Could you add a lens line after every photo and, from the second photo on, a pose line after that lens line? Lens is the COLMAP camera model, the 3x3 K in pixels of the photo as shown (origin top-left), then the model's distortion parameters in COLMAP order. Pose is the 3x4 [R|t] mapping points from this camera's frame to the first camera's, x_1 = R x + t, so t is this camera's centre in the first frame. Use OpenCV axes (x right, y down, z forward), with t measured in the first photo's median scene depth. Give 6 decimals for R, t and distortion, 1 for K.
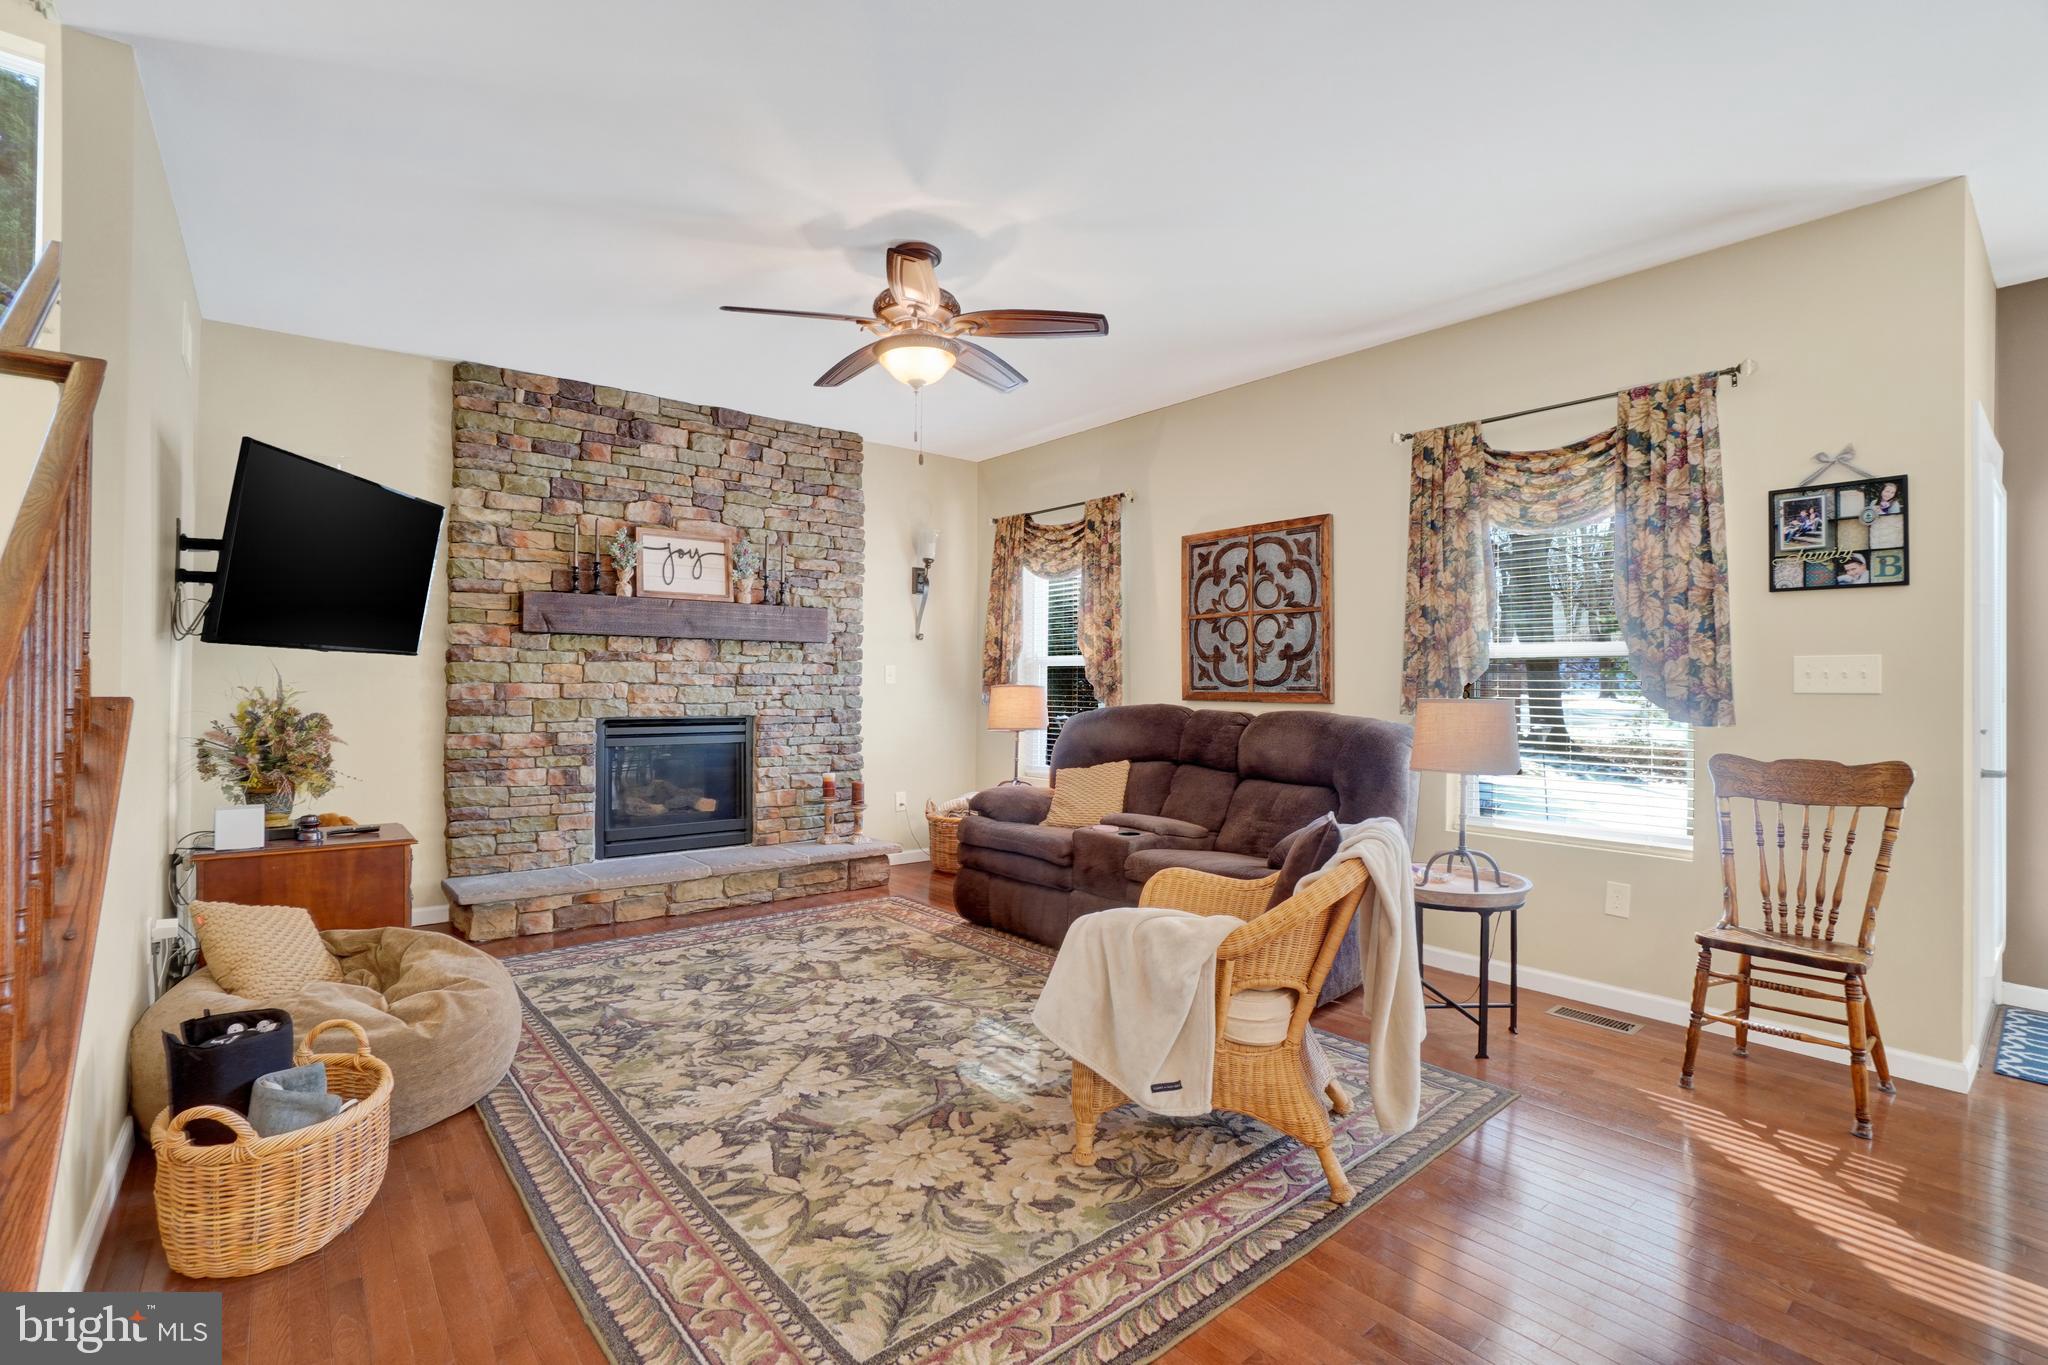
lens RADIAL K [[926.3, 0, 999.0], [0, 926.3, 682.4], [0, 0, 1]] dist [-0.061297, 0.021356]
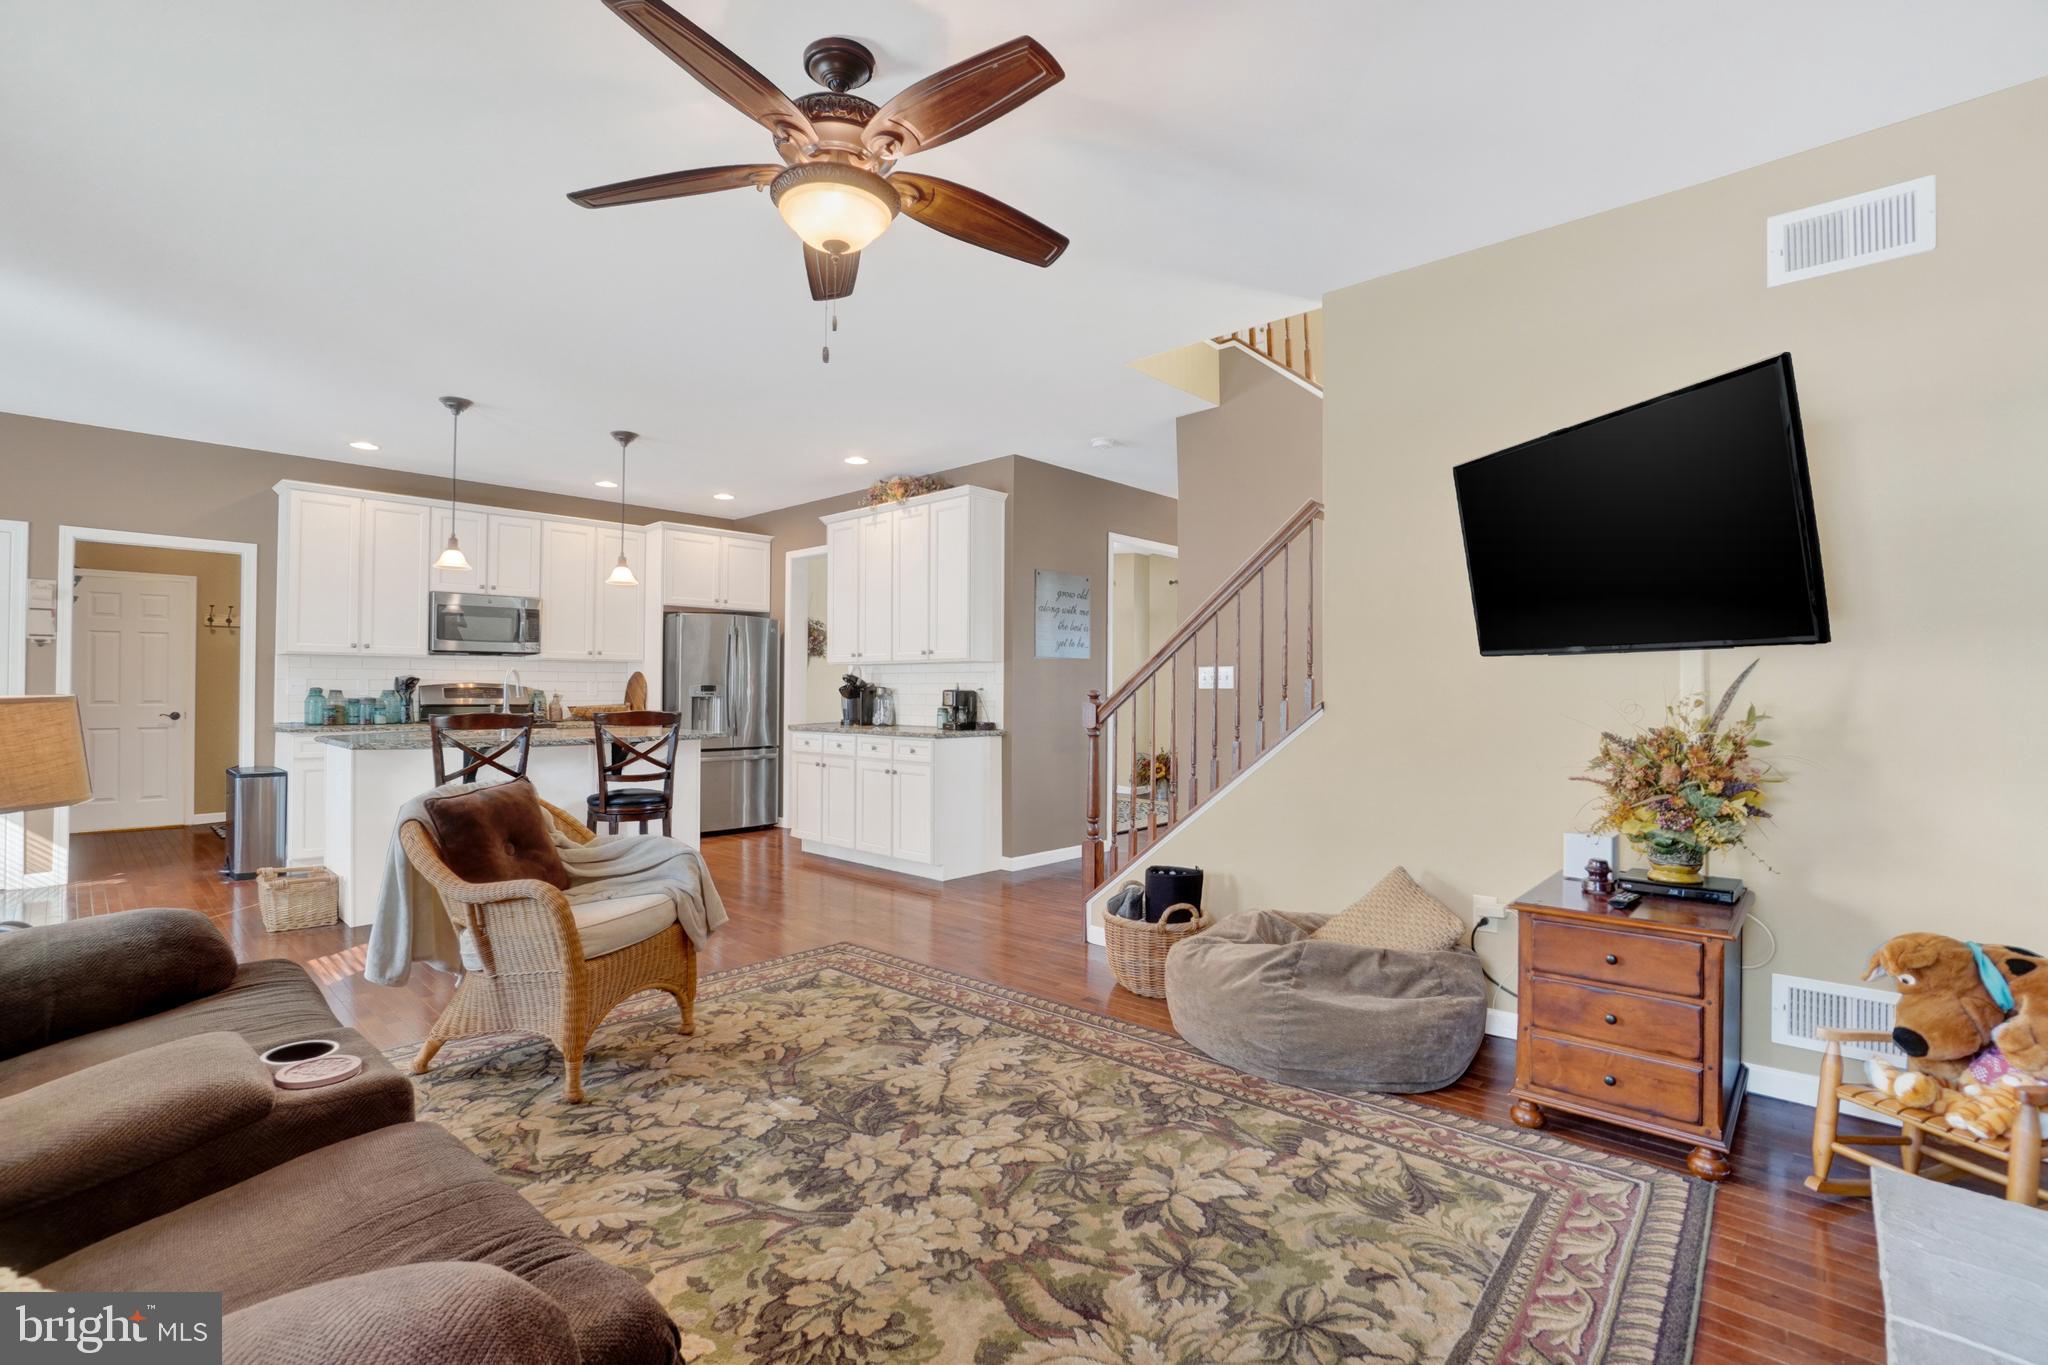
lens RADIAL K [[926.3, 0, 999.0], [0, 926.3, 682.4], [0, 0, 1]] dist [-0.061297, 0.021356]
pose [[-0.990183, -0.013147, -0.139159, -0.088376], [-0.011306, 0.999838, -0.014012, 0.005494], [0.139321, -0.012301, -0.990171, 1.233037]]
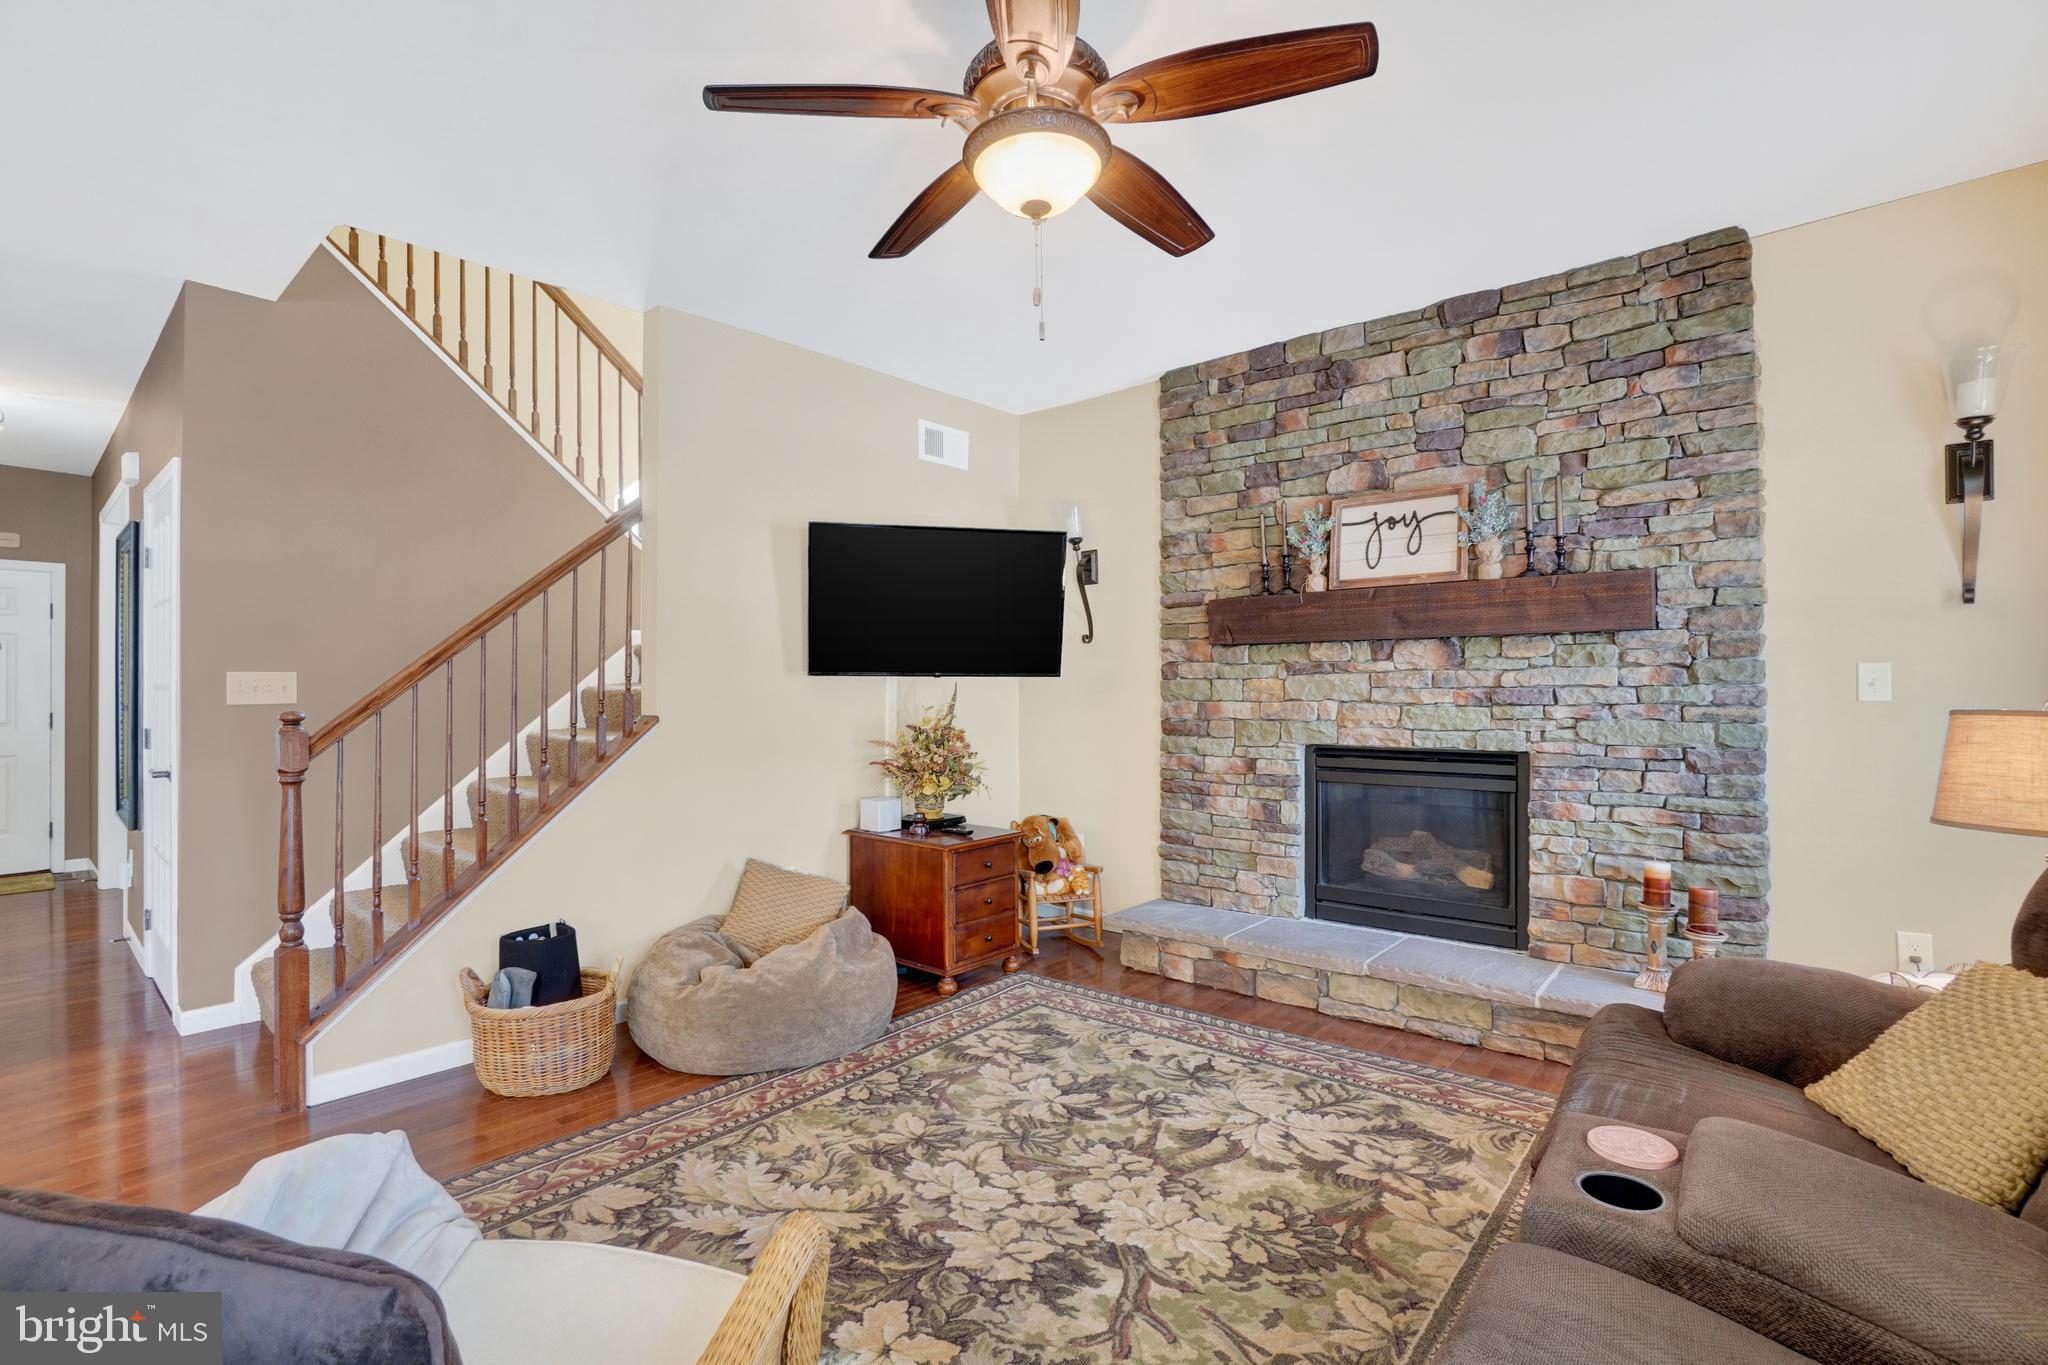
lens RADIAL K [[936.4, 0, 1001.9], [0, 936.4, 682.4], [0, 0, 1]] dist [-0.063173, 0.023365]
pose [[0.173553, -0.015015, -0.984710, 0.357306], [0.007607, 0.999874, -0.013906, -0.007019], [0.984795, -0.005078, 0.173645, 0.636589]]
